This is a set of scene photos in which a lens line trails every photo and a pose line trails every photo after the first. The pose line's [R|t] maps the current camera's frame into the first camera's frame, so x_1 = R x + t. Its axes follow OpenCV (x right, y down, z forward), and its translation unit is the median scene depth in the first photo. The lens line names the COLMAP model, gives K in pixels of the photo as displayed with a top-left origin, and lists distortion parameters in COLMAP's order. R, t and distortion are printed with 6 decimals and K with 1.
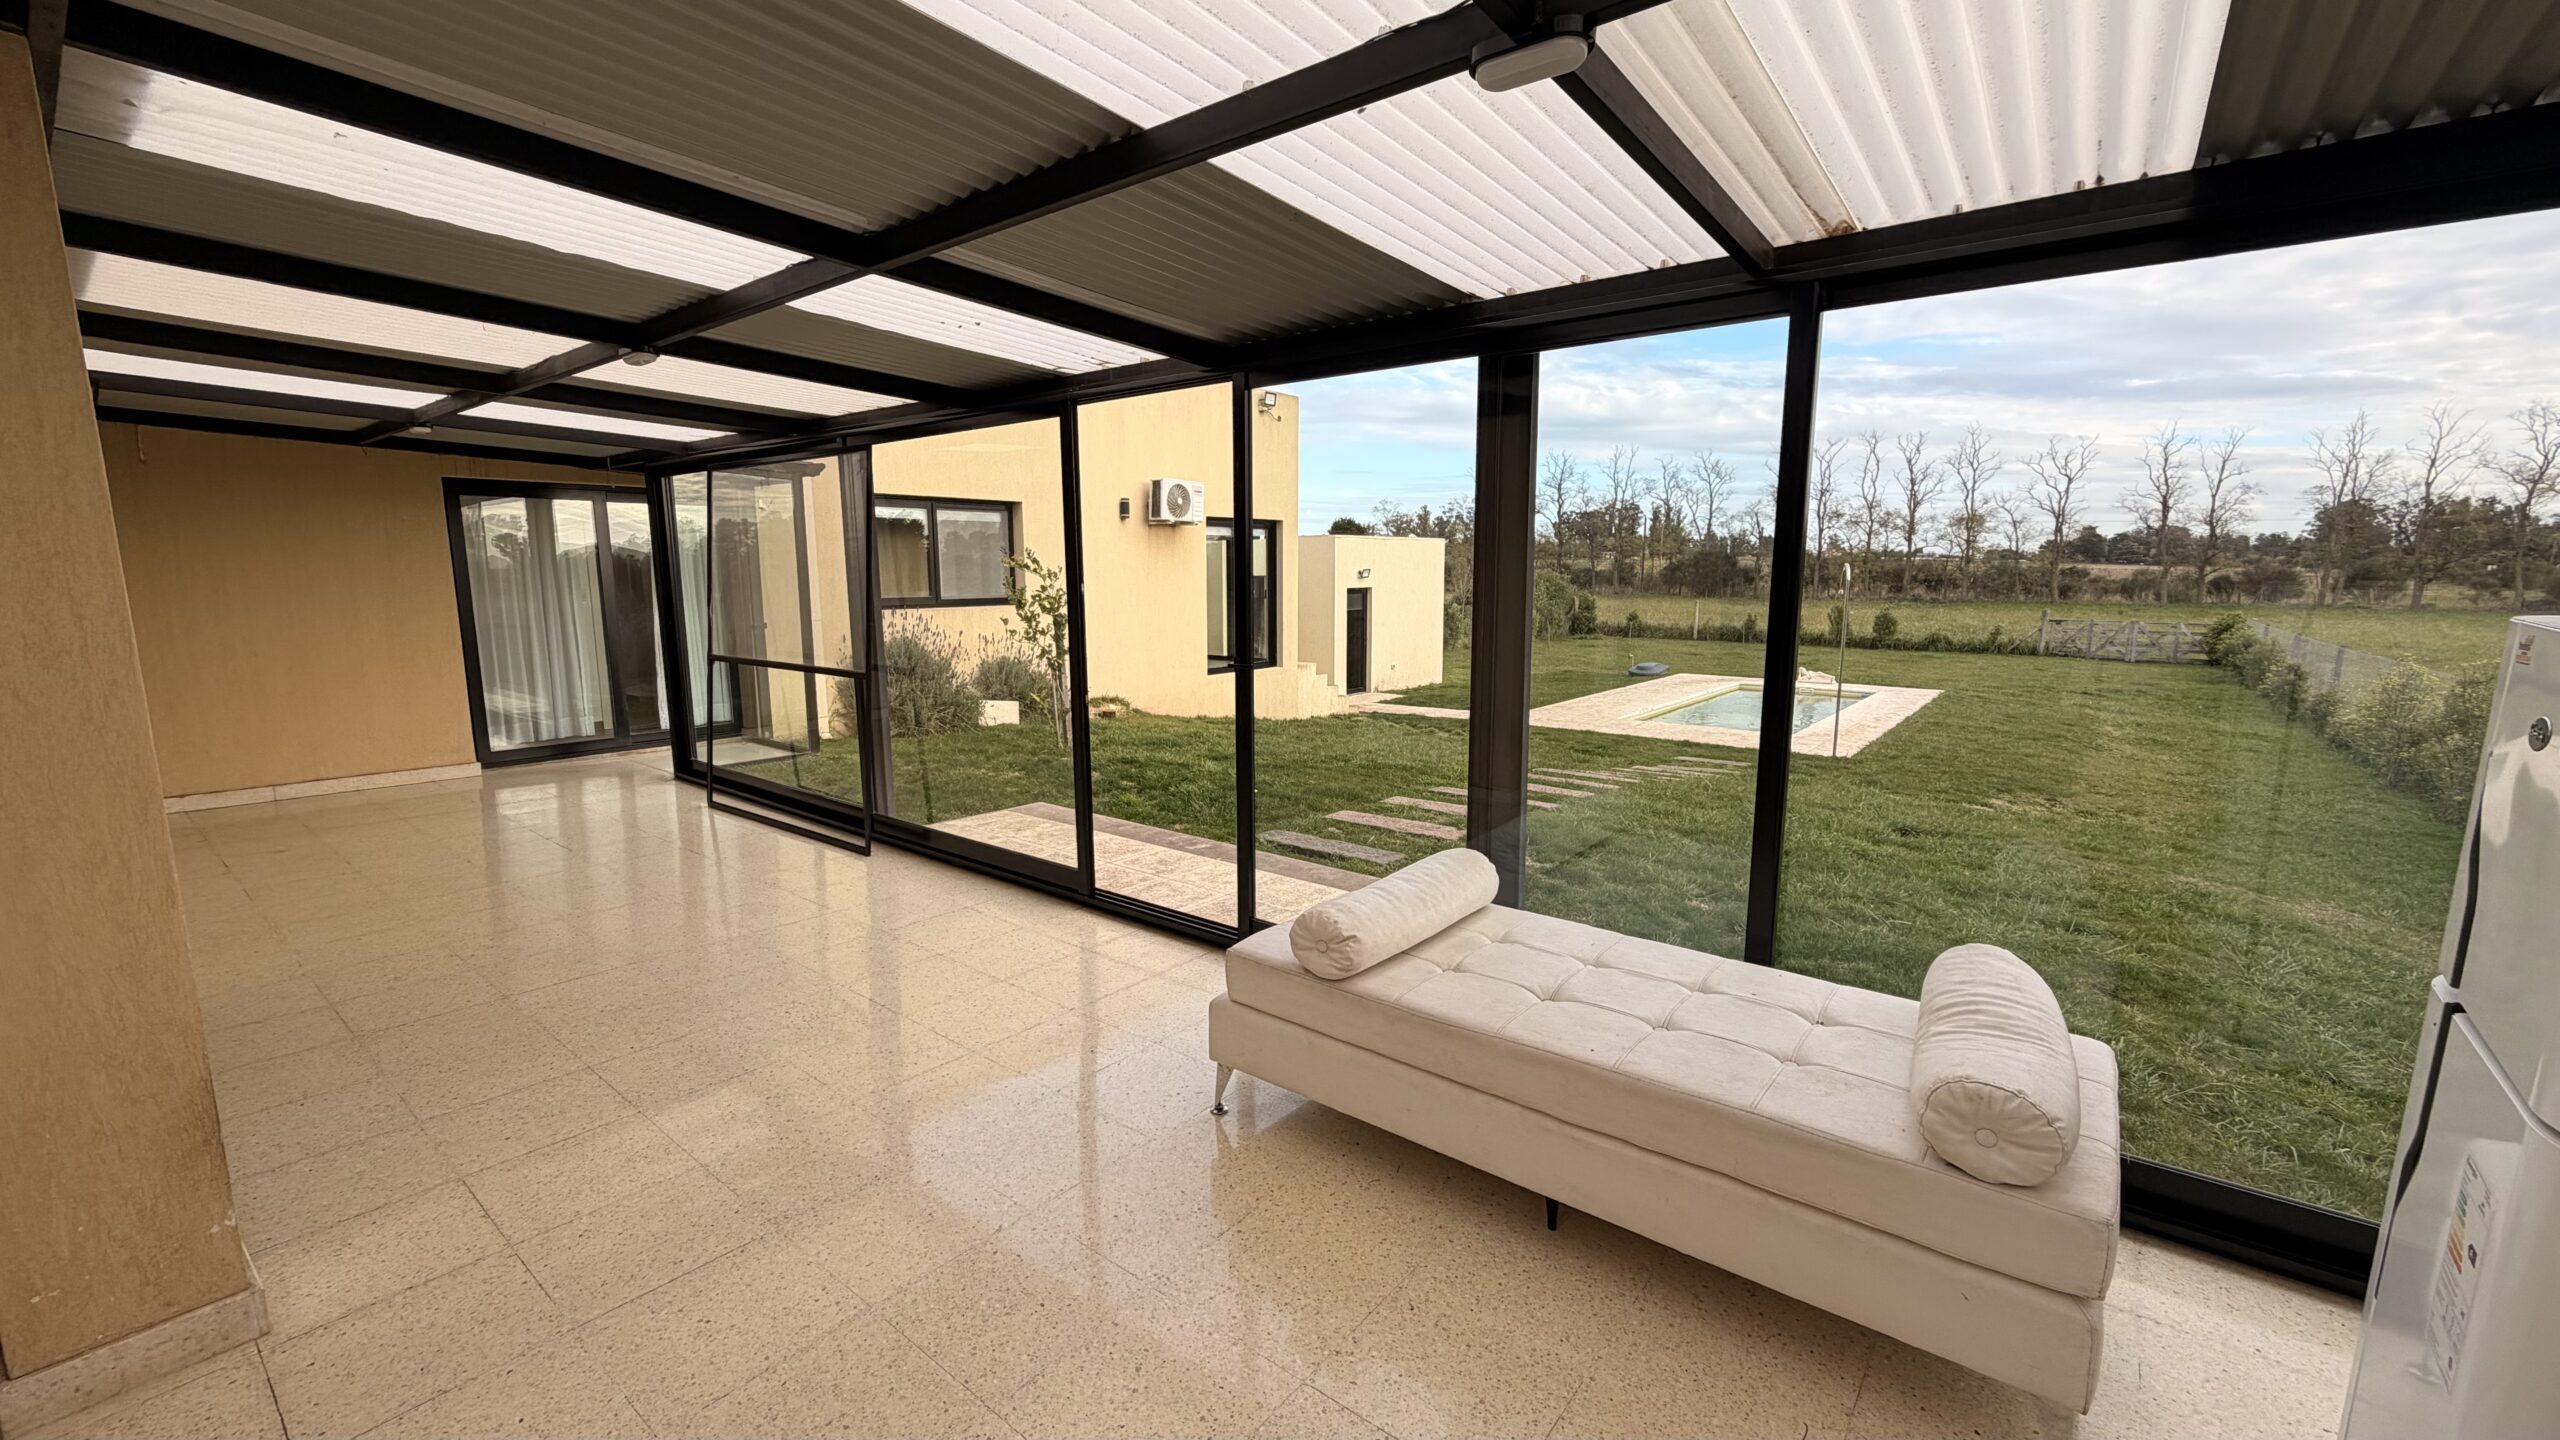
lens RADIAL K [[1013.2, 0, 1269.6], [0, 1013.2, 716.1], [0, 0, 1]] dist [0.001373, -0.000109]
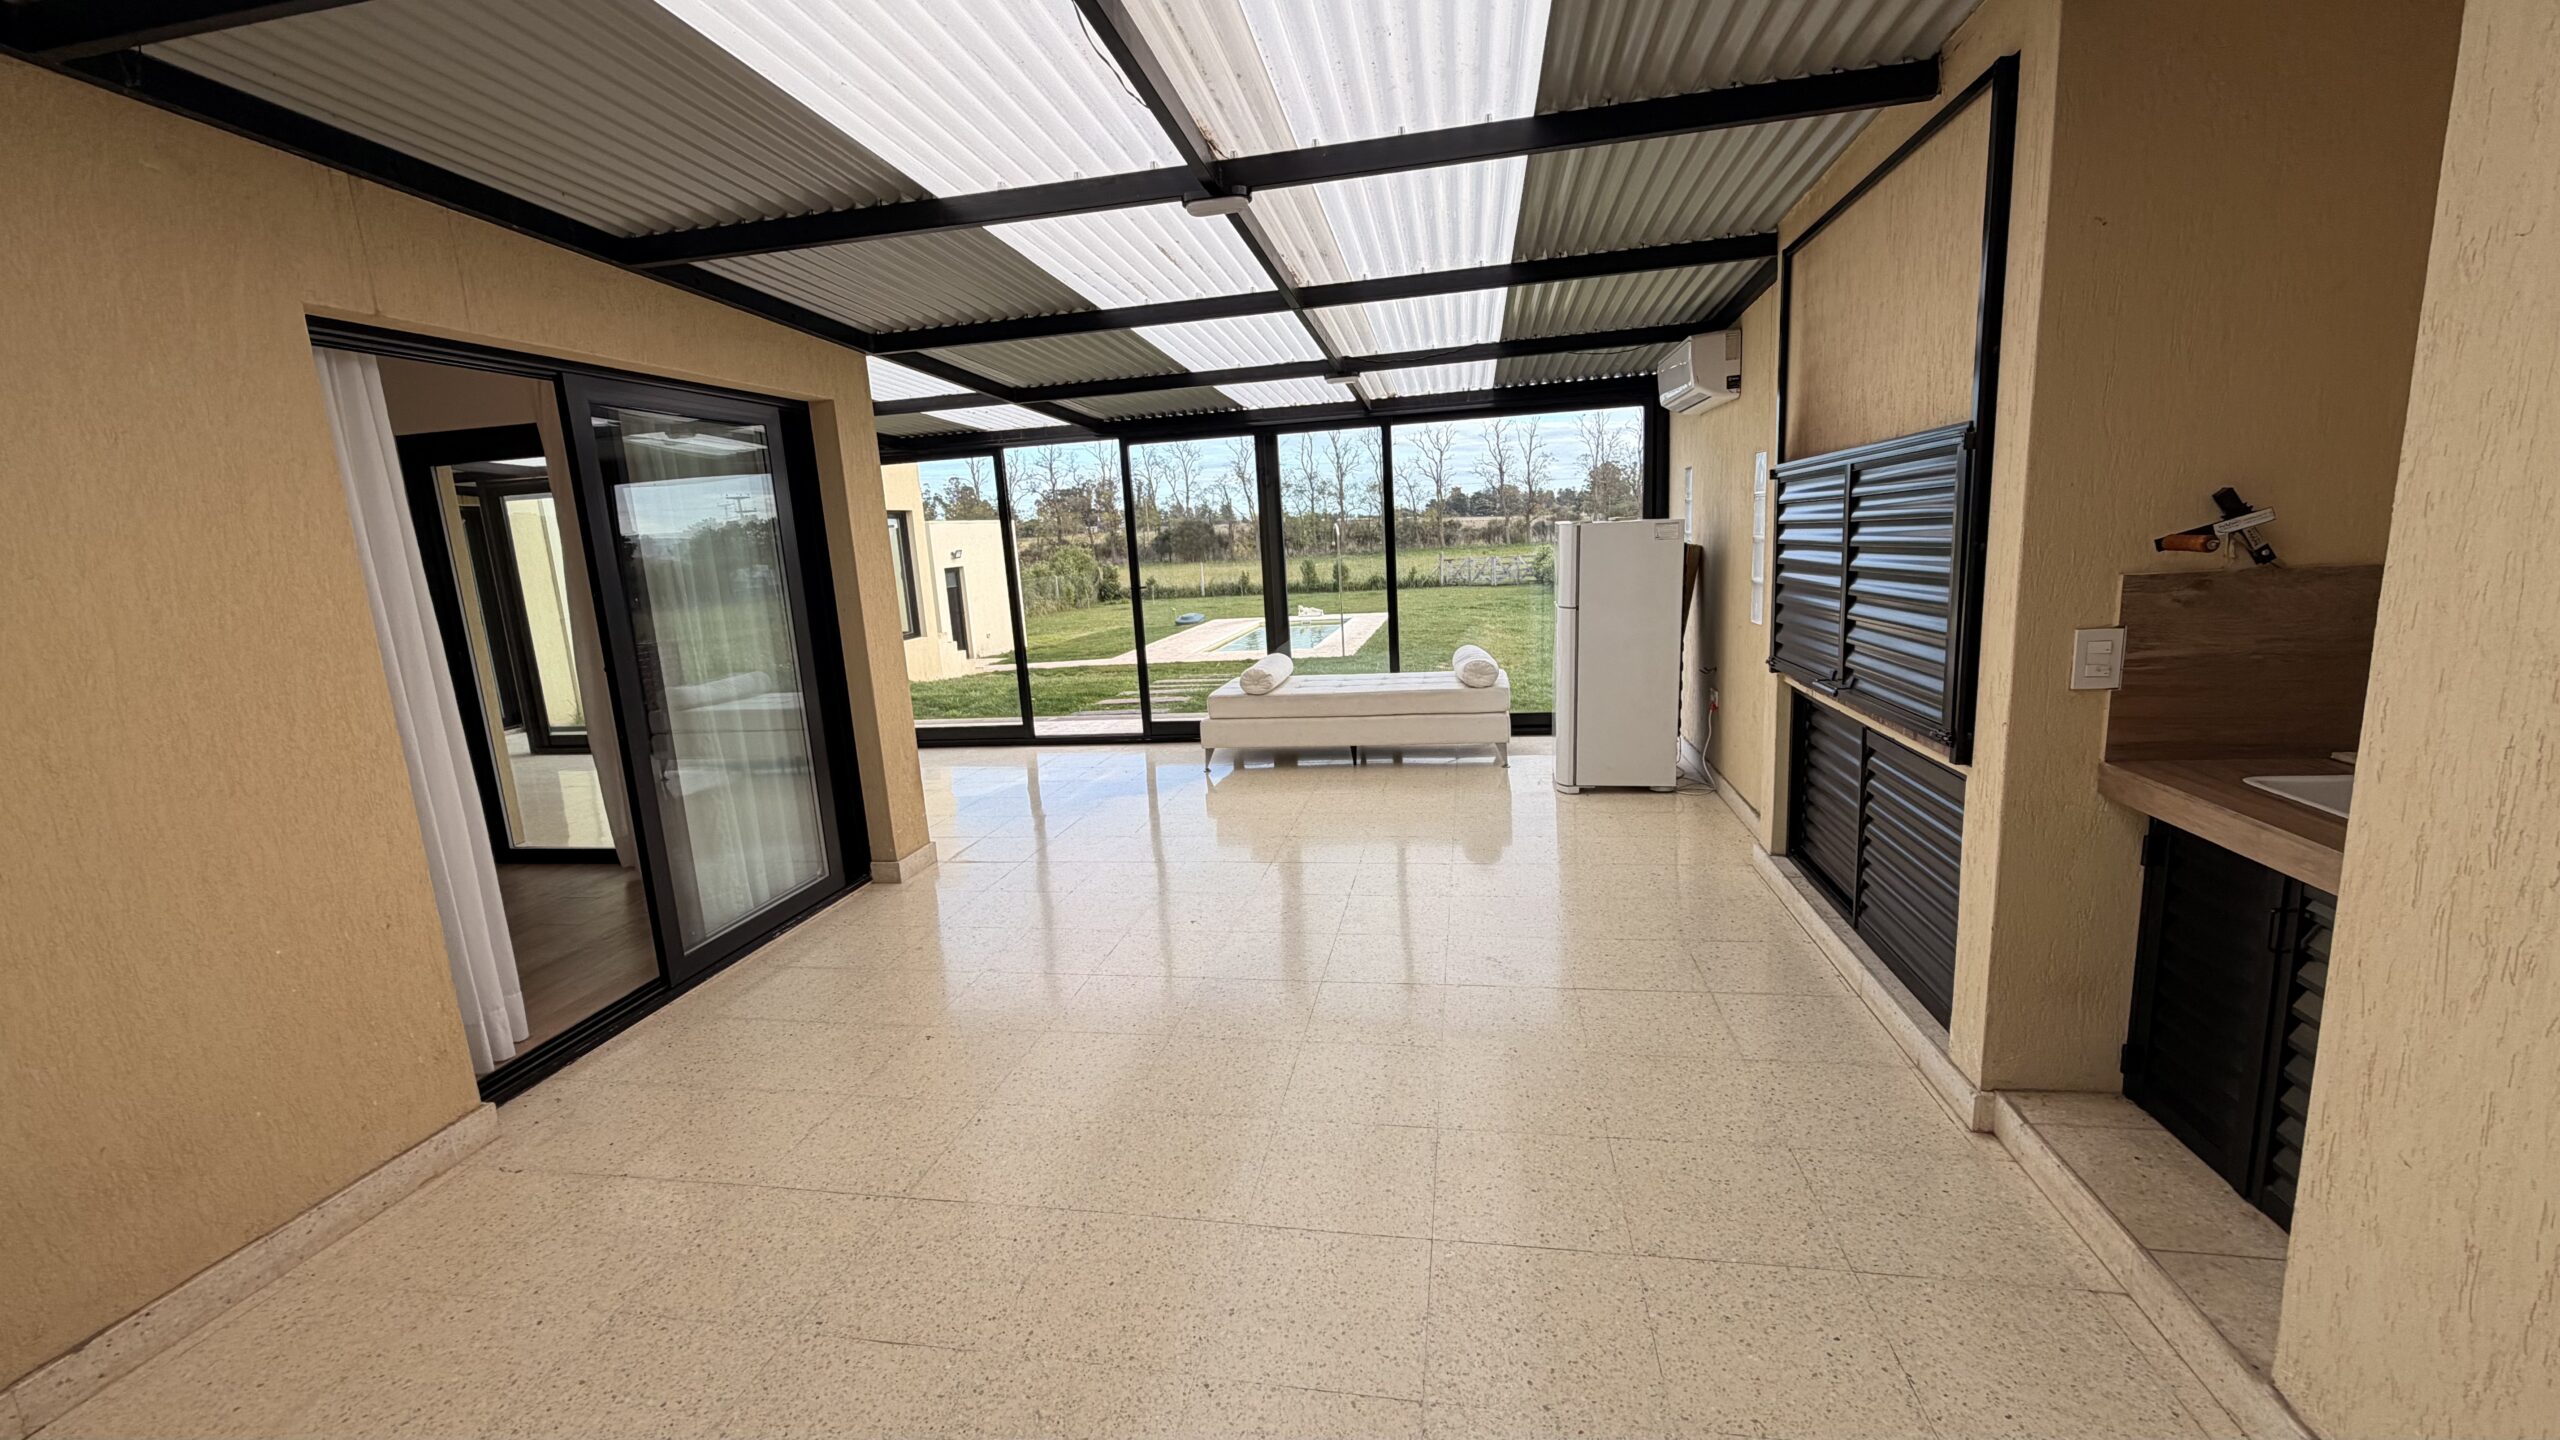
lens RADIAL K [[1013.2, 0, 1269.6], [0, 1013.2, 716.1], [0, 0, 1]] dist [0.001373, -0.000109]
pose [[0.879991, -0.134988, 0.455405, -0.074068], [0.125878, 0.990763, 0.050438, 0.013325], [-0.458007, 0.012941, 0.888855, -0.085821]]
